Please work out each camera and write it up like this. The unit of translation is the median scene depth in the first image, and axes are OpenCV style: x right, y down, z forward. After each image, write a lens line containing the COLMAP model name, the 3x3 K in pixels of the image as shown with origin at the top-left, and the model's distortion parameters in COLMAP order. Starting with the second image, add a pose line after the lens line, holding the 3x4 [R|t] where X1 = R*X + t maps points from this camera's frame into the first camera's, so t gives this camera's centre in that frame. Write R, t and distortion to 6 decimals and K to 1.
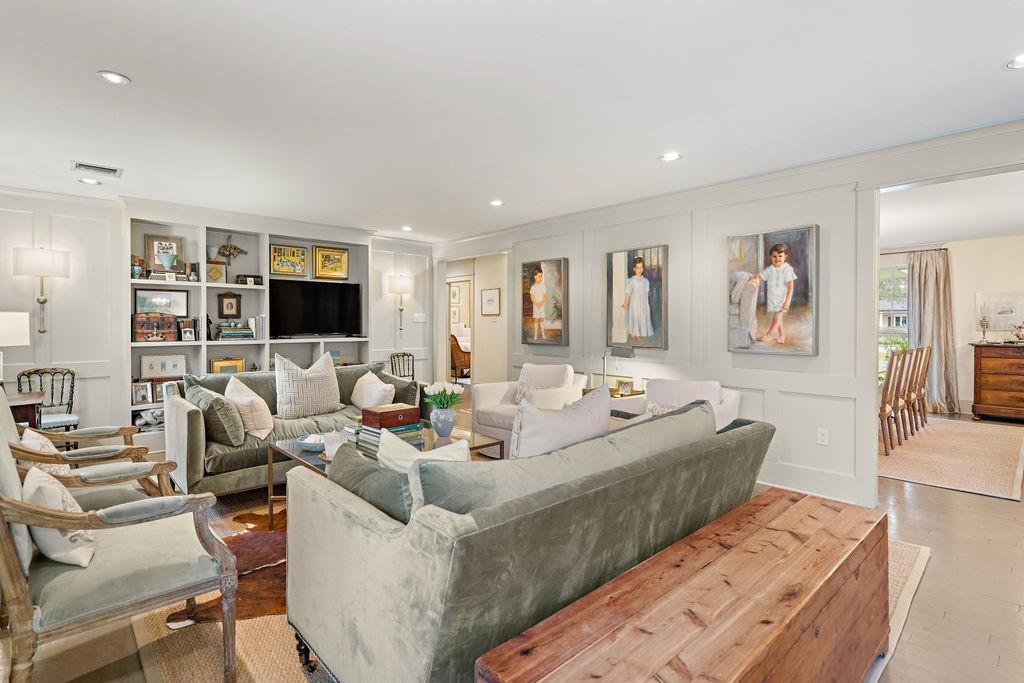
lens RADIAL K [[498.5, 0, 514.4], [0, 498.5, 325.4], [0, 0, 1]] dist [0.000666, 0.000573]
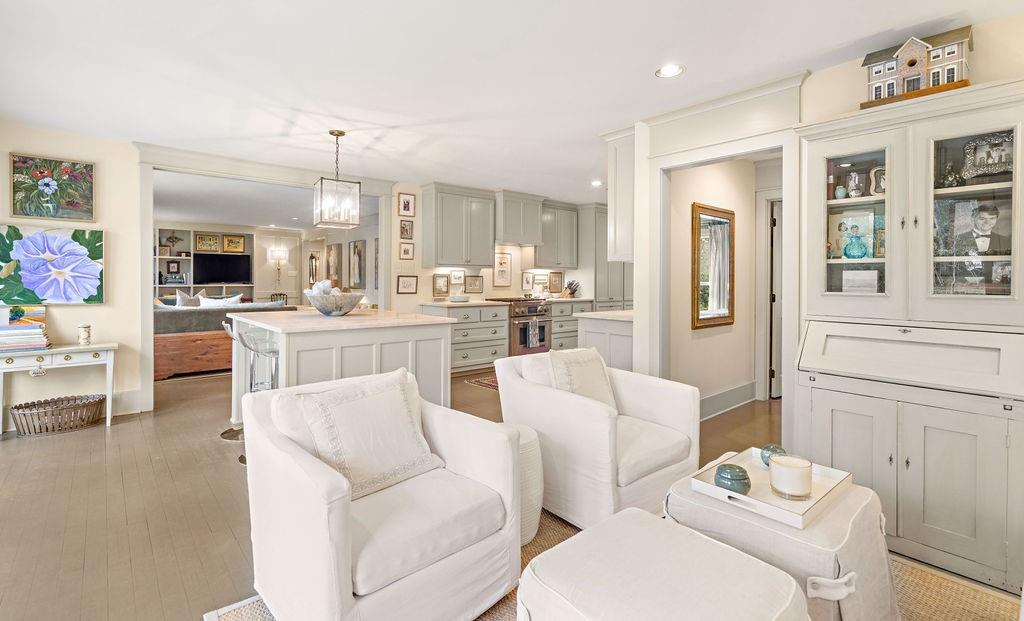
lens RADIAL K [[474.9, 0, 517.6], [0, 474.9, 282.3], [0, 0, 1]] dist [-0.001278, -0.000432]
pose [[0.999720, 0.003309, -0.023422, 0.841277], [-0.003225, 0.999988, 0.003625, 0.008792], [0.023434, -0.003549, 0.999719, -0.850762]]
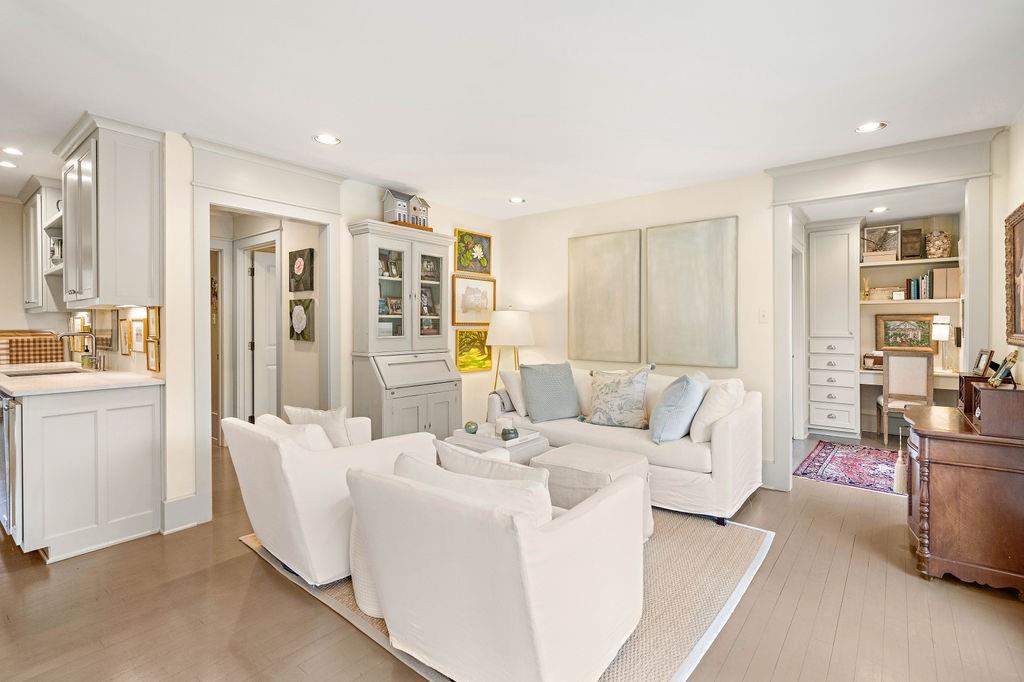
lens RADIAL K [[483.2, 0, 525.9], [0, 483.2, 325.2], [0, 0, 1]] dist [-0.000511, 0.000058]
pose [[-0.156019, -0.003508, 0.987748, 0.390640], [0.004830, 0.999979, 0.004314, 0.000097], [-0.987742, 0.005444, -0.155998, -0.482822]]
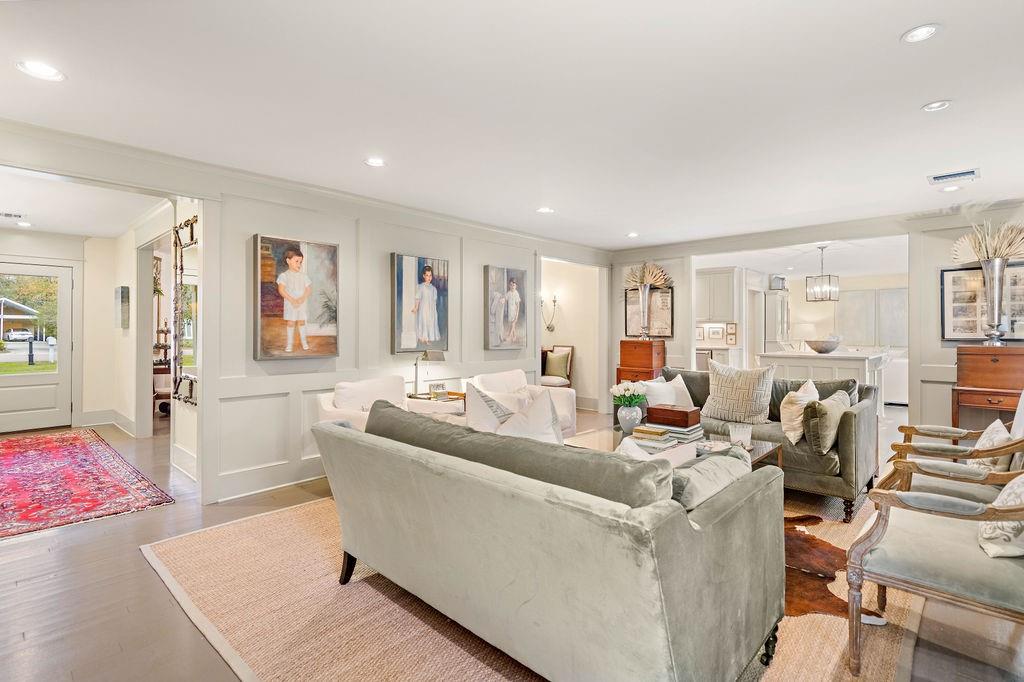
lens RADIAL K [[498.5, 0, 514.4], [0, 498.5, 324.9], [0, 0, 1]] dist [0.000666, 0.000573]
pose [[-0.072412, 0.009462, 0.997330, -0.698351], [0.002028, 0.999954, -0.009340, -0.001219], [-0.997373, 0.001346, -0.072428, 0.769233]]
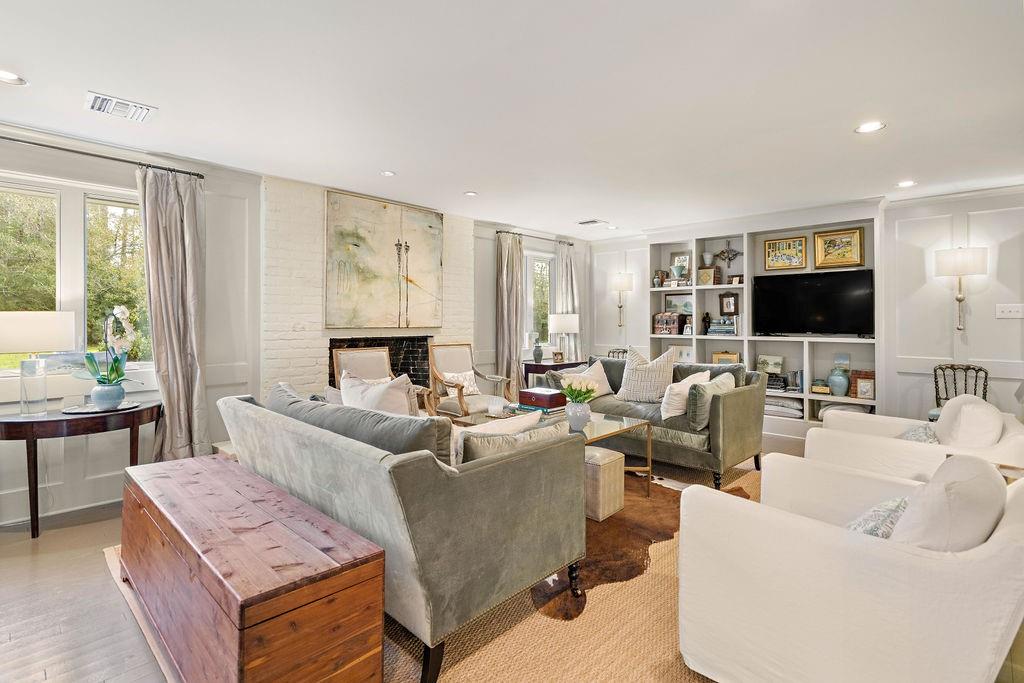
lens RADIAL K [[498.5, 0, 514.4], [0, 498.5, 325.4], [0, 0, 1]] dist [0.000666, 0.000573]
pose [[0.057732, 0.008797, -0.998293, 0.508665], [-0.004120, 0.999955, 0.008574, -0.000430], [0.998324, 0.003618, 0.057765, 0.472086]]
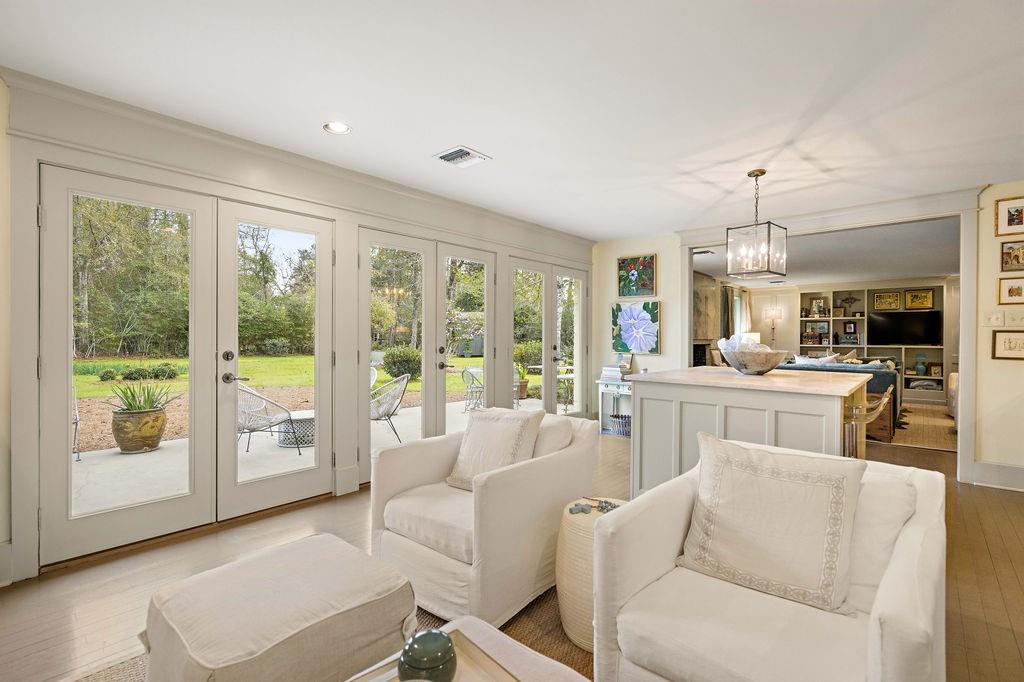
lens RADIAL K [[463.5, 0, 512.0], [0, 463.5, 341.0], [0, 0, 1]] dist [0.000818, 0.000258]
pose [[0.102007, 0.005360, -0.994769, 1.150141], [-0.008743, 0.999952, 0.004491, 0.017126], [0.994745, 0.008239, 0.102049, -0.537658]]
